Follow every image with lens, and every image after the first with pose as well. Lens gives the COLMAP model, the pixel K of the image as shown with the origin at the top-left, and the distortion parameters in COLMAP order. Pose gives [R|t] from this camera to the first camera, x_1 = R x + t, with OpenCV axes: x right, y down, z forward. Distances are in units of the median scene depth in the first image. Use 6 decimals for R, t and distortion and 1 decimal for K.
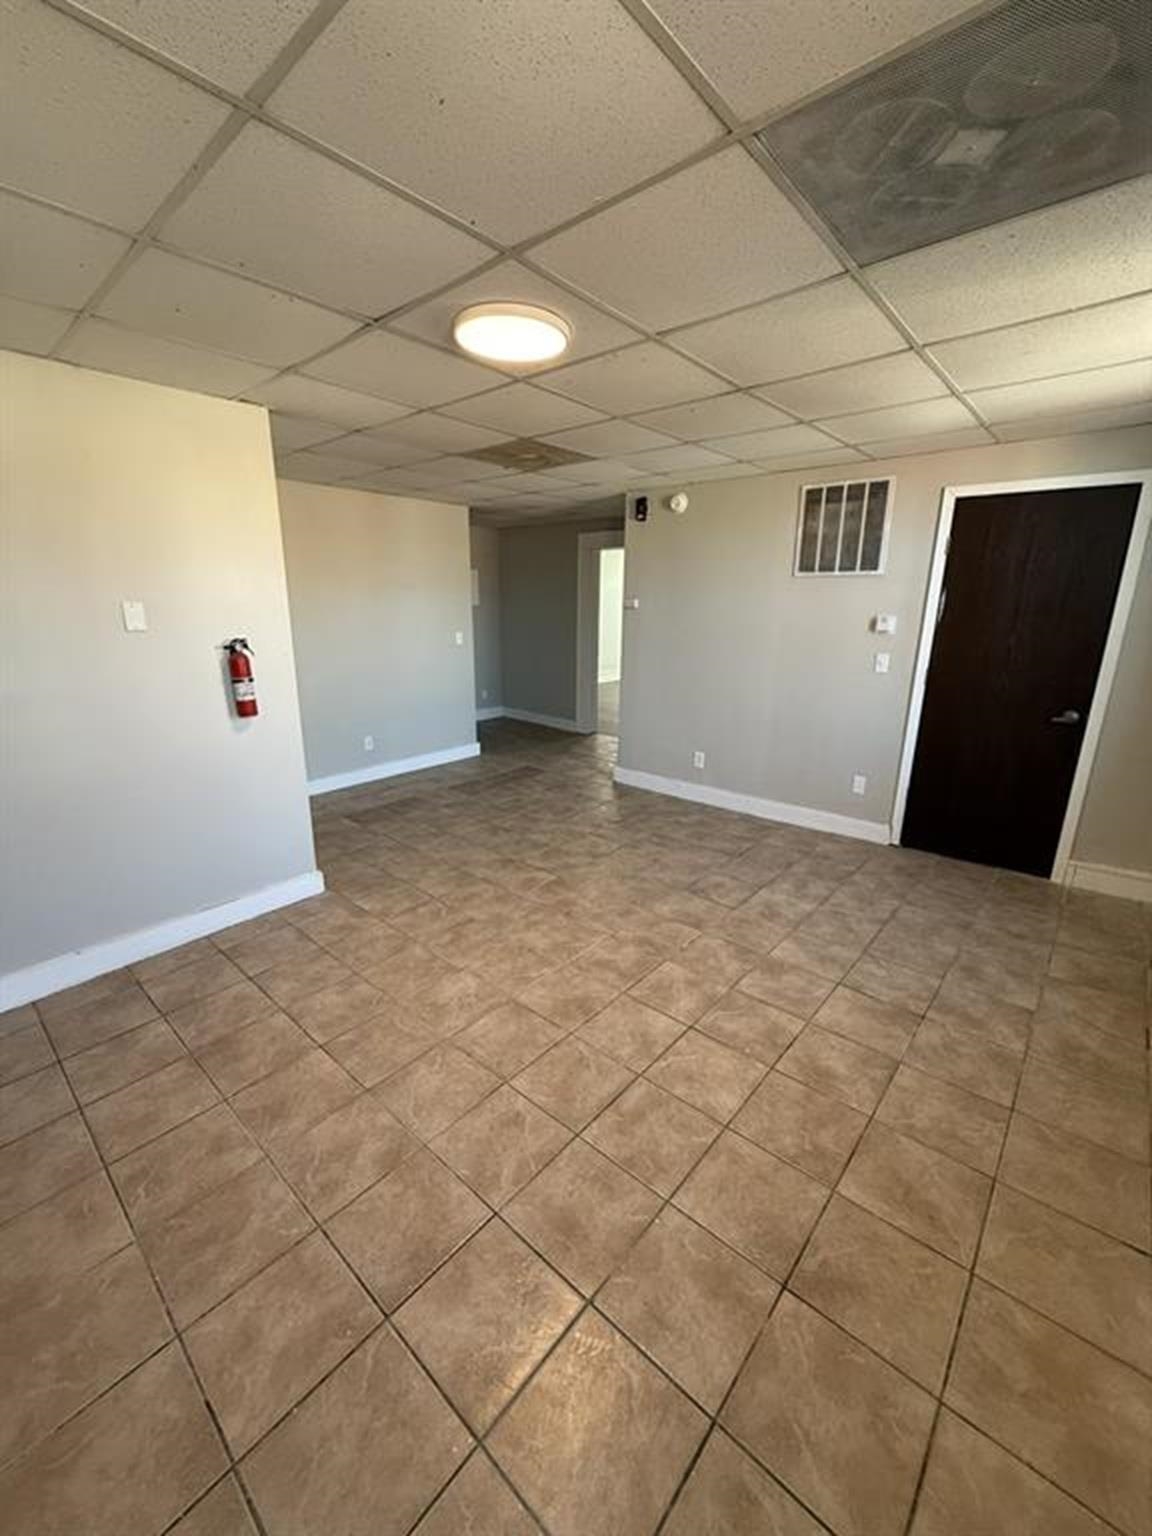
lens RADIAL K [[616.4, 0, 577.6], [0, 616.4, 767.1], [0, 0, 1]] dist [0.002397, 0.000471]
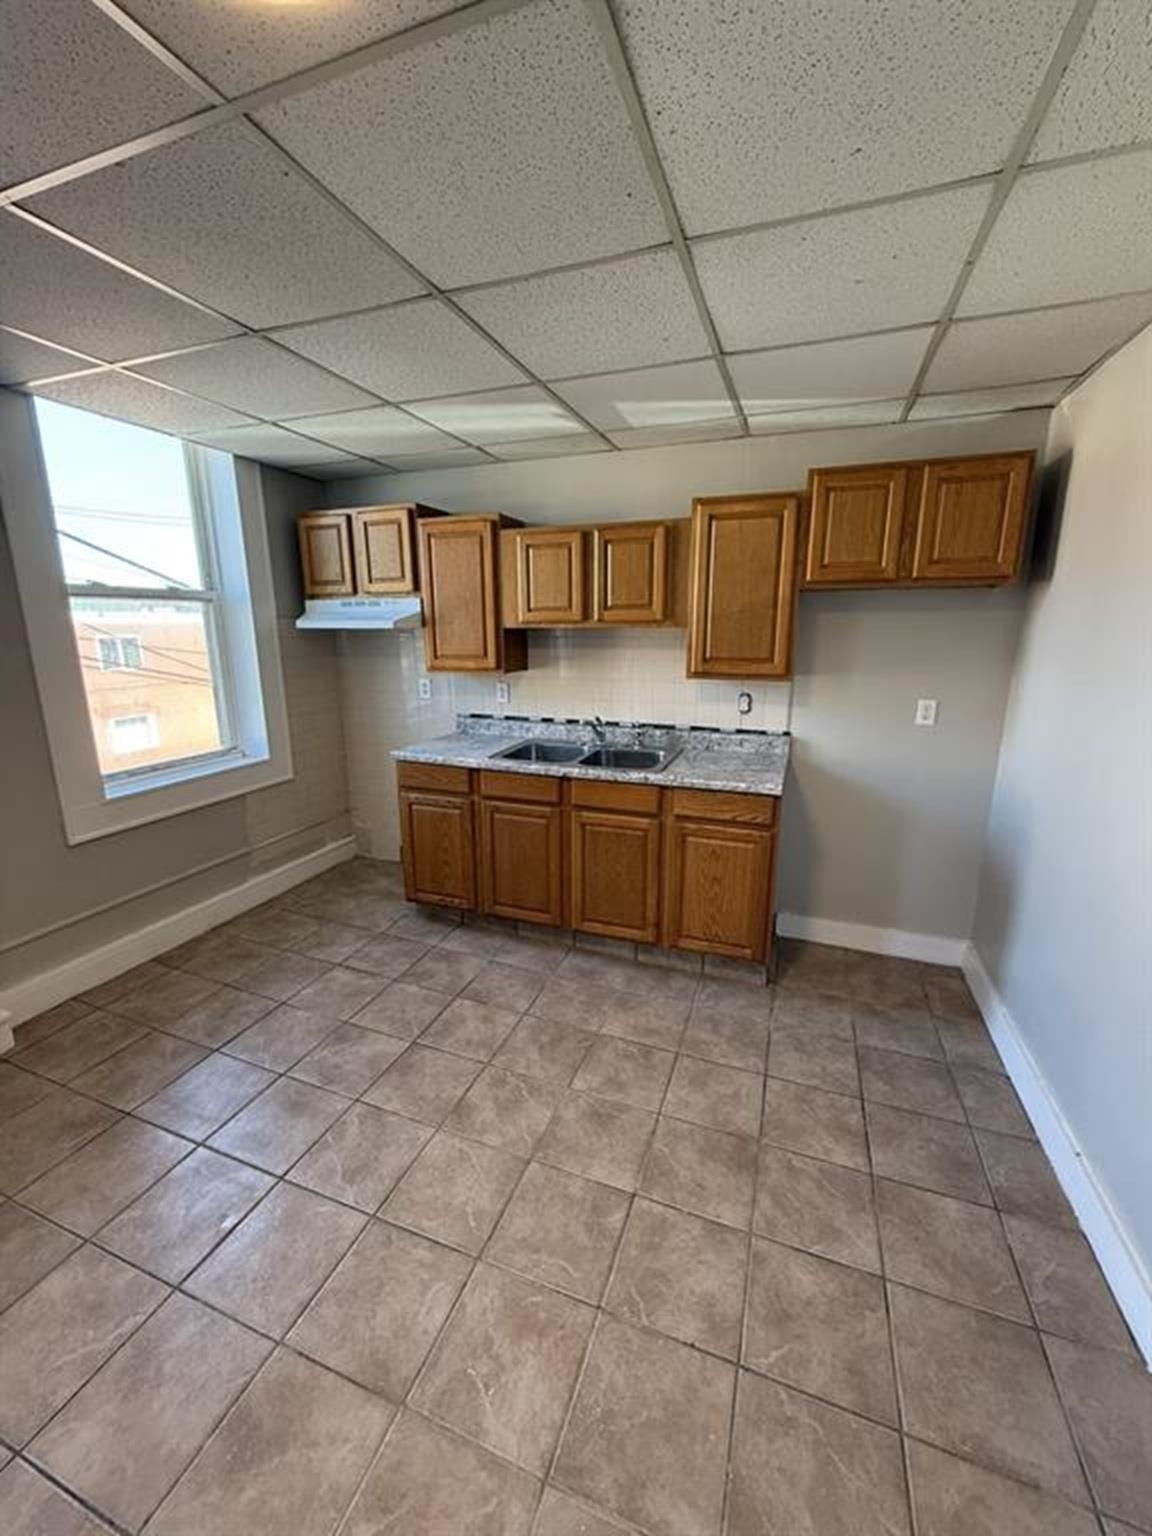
lens RADIAL K [[616.4, 0, 572.7], [0, 616.4, 766.9], [0, 0, 1]] dist [0.002397, 0.000471]
pose [[-0.934992, 0.078261, -0.345927, -0.132164], [-0.095338, 0.883993, 0.457676, -0.421524], [0.341615, 0.460903, -0.819065, 1.534258]]
